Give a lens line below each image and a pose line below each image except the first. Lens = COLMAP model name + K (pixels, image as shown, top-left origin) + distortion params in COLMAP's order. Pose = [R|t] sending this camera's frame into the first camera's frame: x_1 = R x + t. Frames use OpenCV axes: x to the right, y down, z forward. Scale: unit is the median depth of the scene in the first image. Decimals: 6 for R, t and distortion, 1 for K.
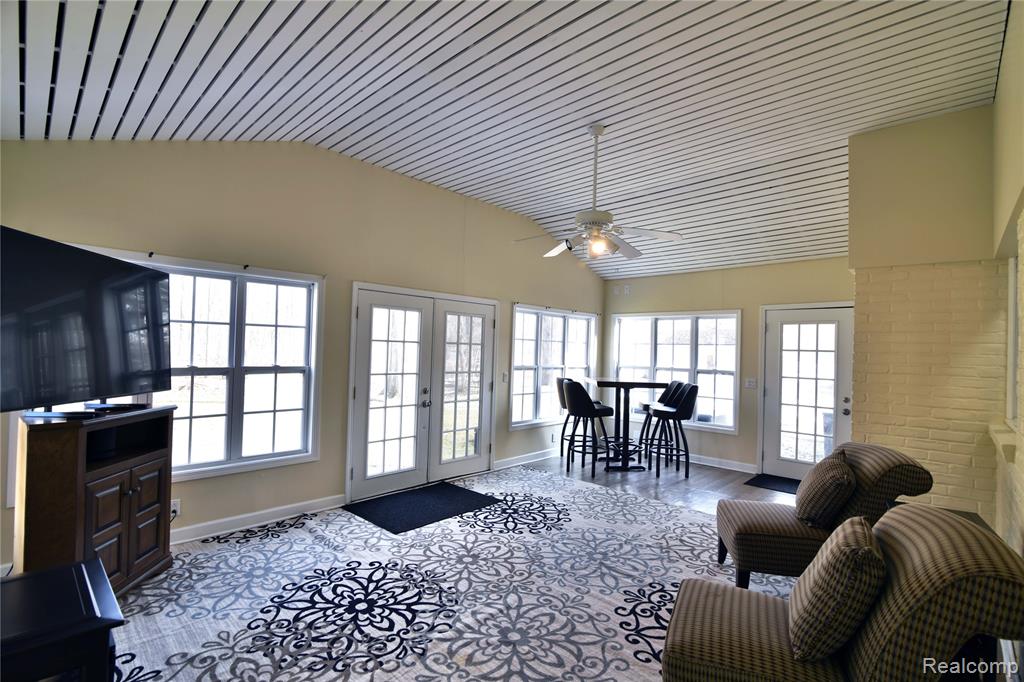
lens RADIAL K [[484.0, 0, 512.7], [0, 484.0, 342.6], [0, 0, 1]] dist [-0.018914, -0.000571]
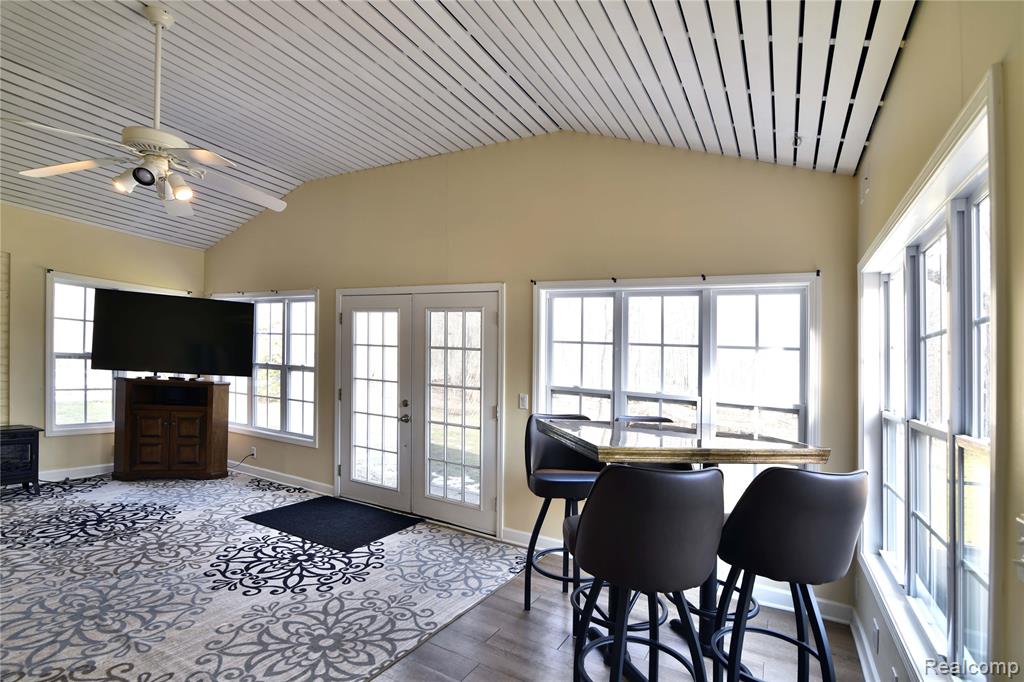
lens RADIAL K [[484.0, 0, 519.2], [0, 484.0, 367.7], [0, 0, 1]] dist [-0.018914, -0.000571]
pose [[0.250093, -0.011588, -0.968153, 0.807300], [-0.038063, 0.999038, -0.021791, 0.055333], [0.967473, 0.042301, 0.249411, 1.123768]]
